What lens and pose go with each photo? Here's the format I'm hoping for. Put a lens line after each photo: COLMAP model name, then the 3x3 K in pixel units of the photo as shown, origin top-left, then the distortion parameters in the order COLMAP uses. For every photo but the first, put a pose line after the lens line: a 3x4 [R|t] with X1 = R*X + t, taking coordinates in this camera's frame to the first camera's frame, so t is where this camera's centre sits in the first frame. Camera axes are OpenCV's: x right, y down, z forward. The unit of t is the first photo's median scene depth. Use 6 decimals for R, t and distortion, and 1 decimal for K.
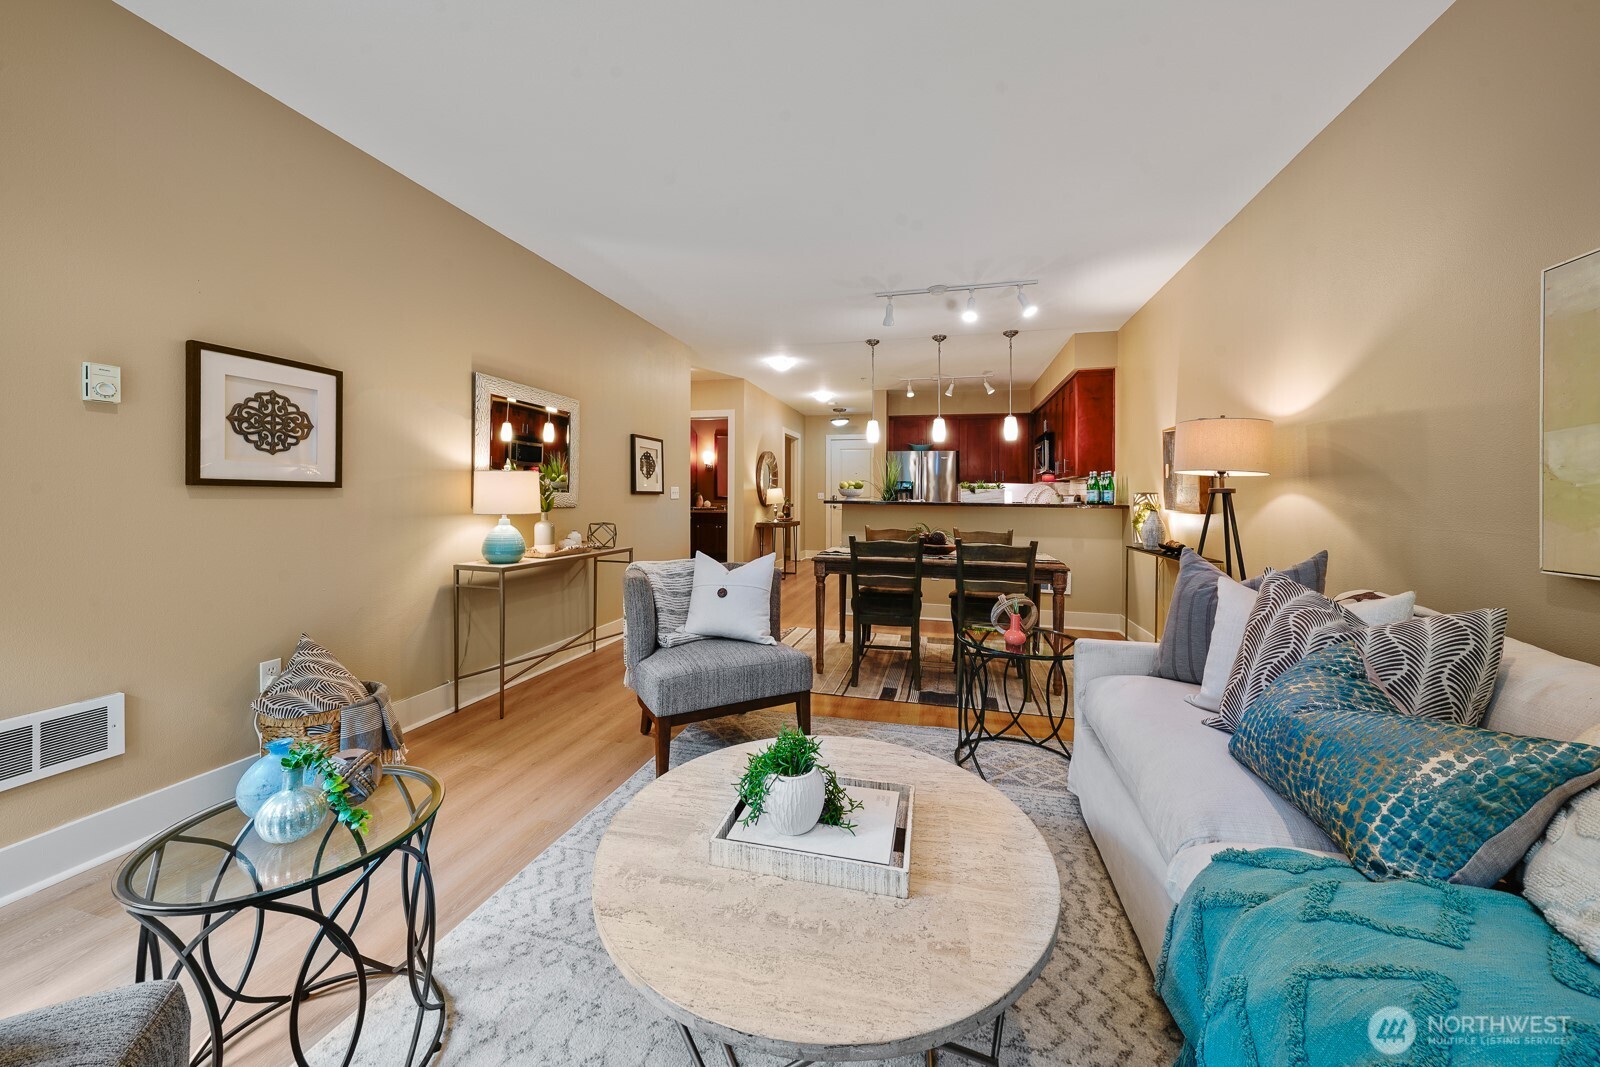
lens RADIAL K [[543.7, 0, 798.3], [0, 543.7, 495.5], [0, 0, 1]] dist [-0.007282, -0.000202]
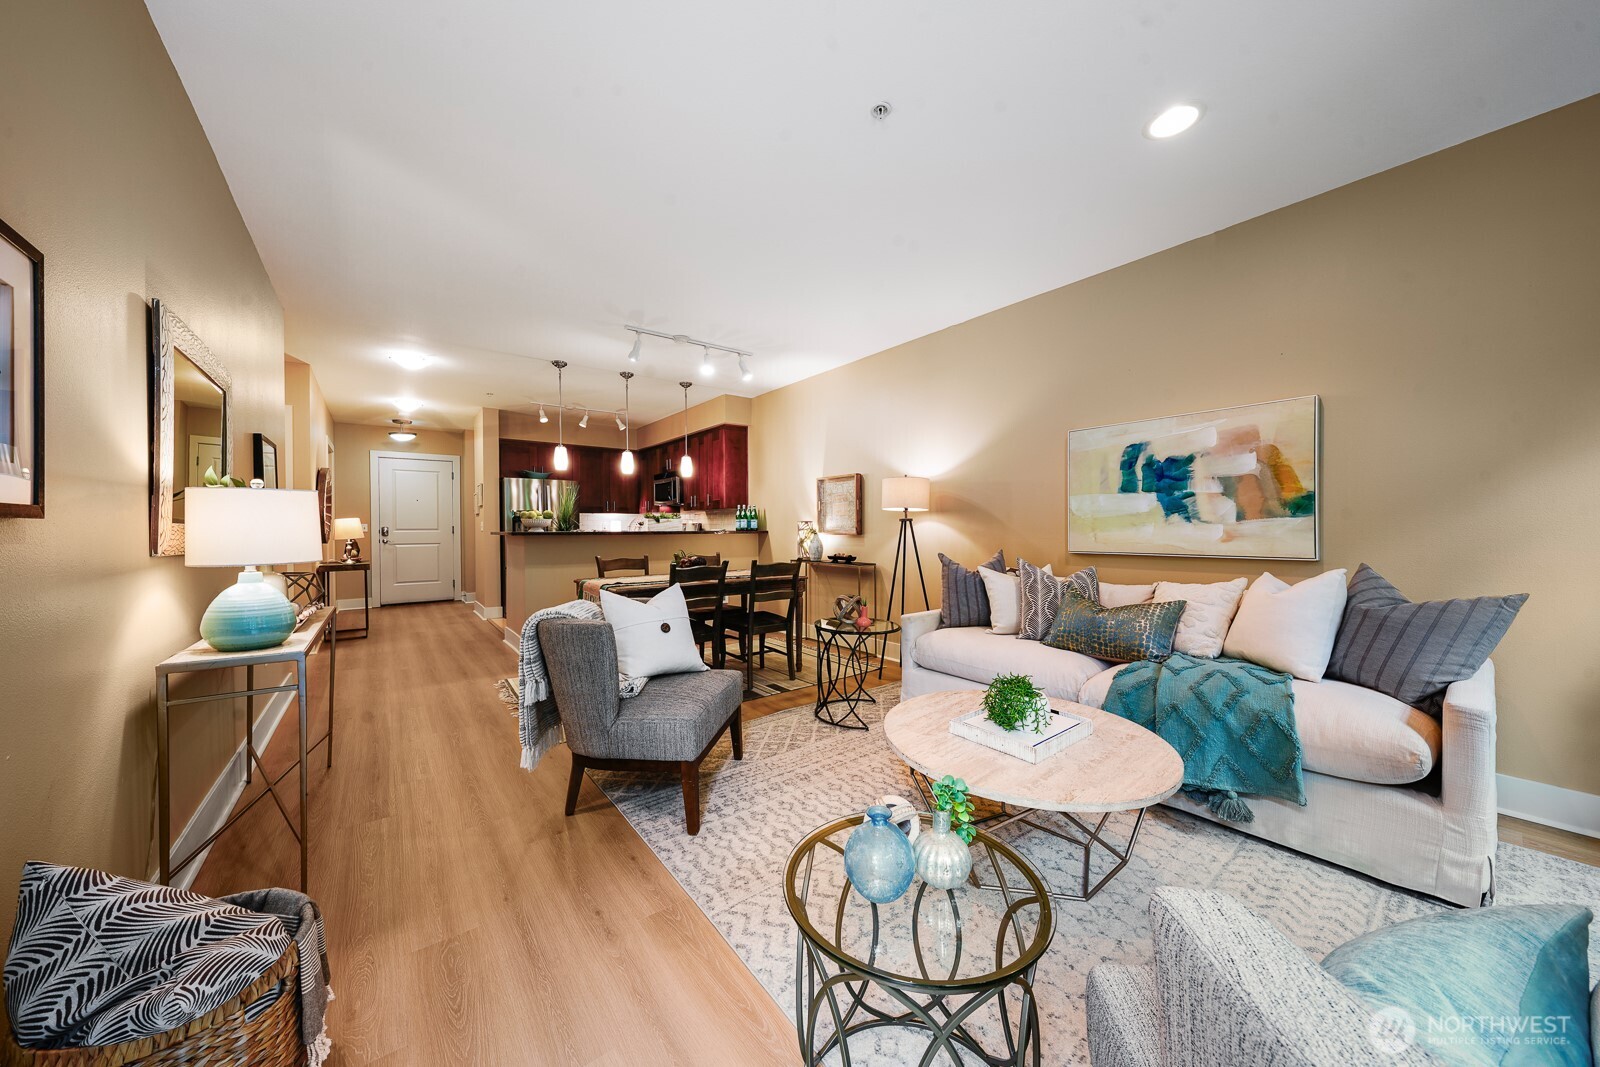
lens RADIAL K [[543.7, 0, 795.7], [0, 543.7, 524.9], [0, 0, 1]] dist [-0.007282, -0.000202]
pose [[0.617073, -0.011279, 0.786825, -0.368025], [0.012617, 0.999911, 0.004439, -0.001919], [-0.786805, 0.007188, 0.617160, 0.102932]]
